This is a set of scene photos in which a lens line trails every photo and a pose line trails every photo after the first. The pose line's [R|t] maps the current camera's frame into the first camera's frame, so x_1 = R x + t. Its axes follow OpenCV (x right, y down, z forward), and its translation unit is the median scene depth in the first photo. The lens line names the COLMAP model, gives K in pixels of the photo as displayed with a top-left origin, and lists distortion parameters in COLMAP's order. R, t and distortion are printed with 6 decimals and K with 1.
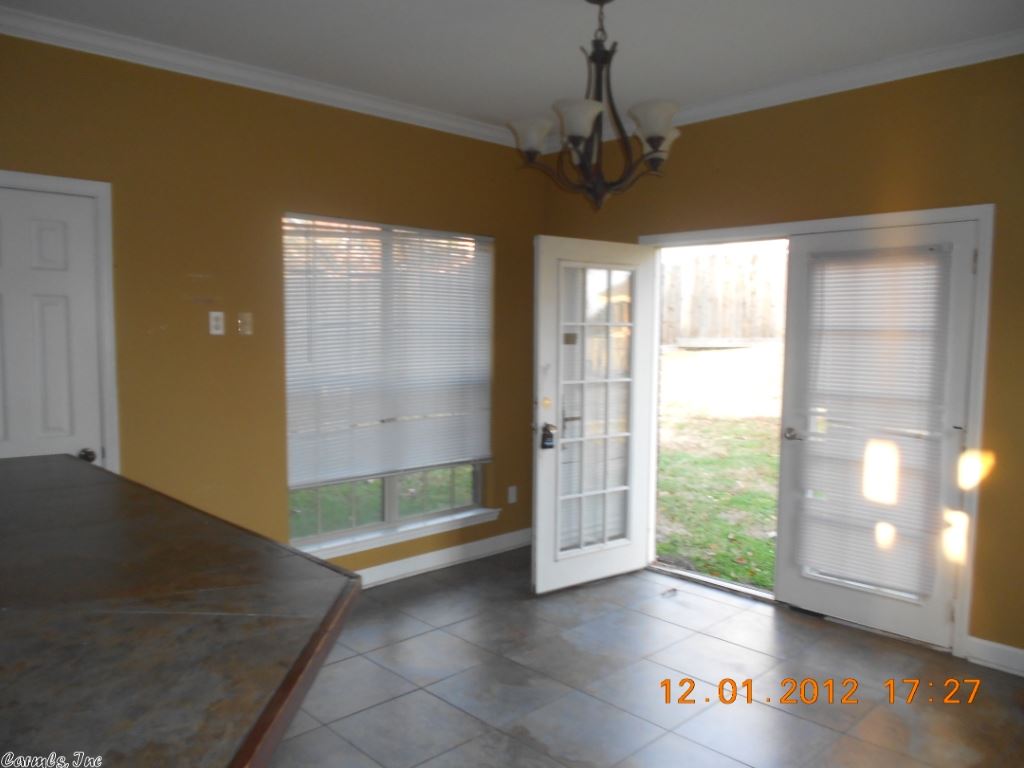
lens RADIAL K [[769.7, 0, 516.7], [0, 769.7, 392.2], [0, 0, 1]] dist [-0.009075, 0.000770]
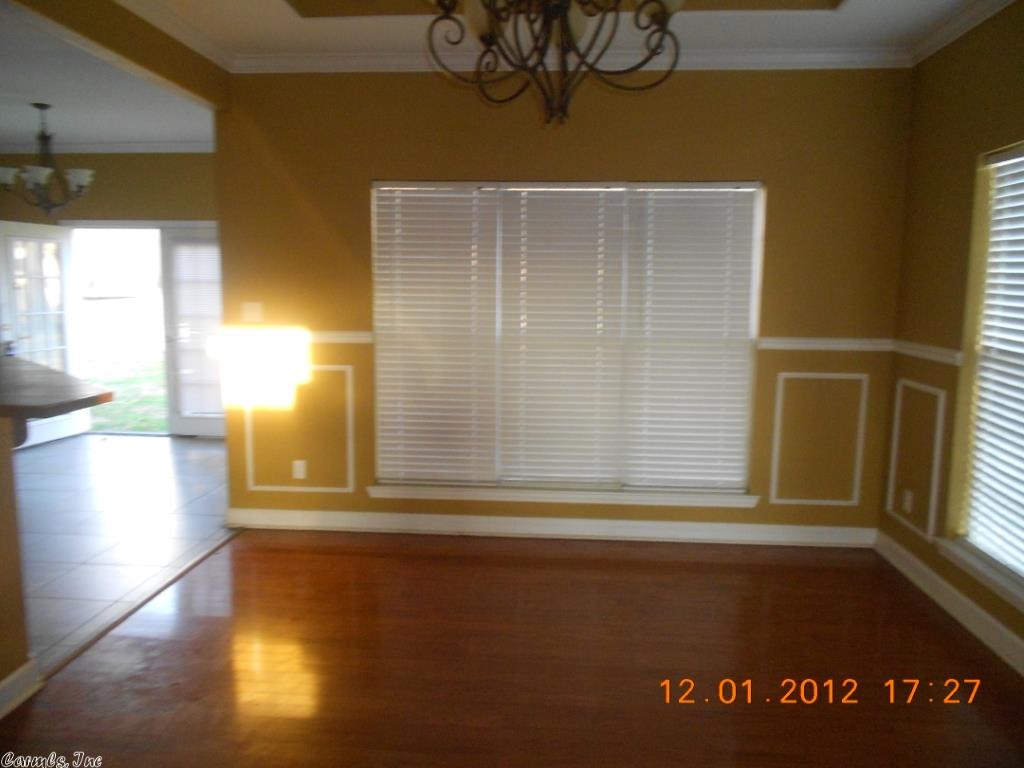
lens RADIAL K [[769.7, 0, 521.8], [0, 769.7, 389.7], [0, 0, 1]] dist [-0.009075, 0.000770]
pose [[0.738416, -0.085950, 0.668845, -0.237799], [0.050018, 0.996093, 0.072782, 0.080288], [-0.672487, -0.020289, 0.739830, -0.851770]]
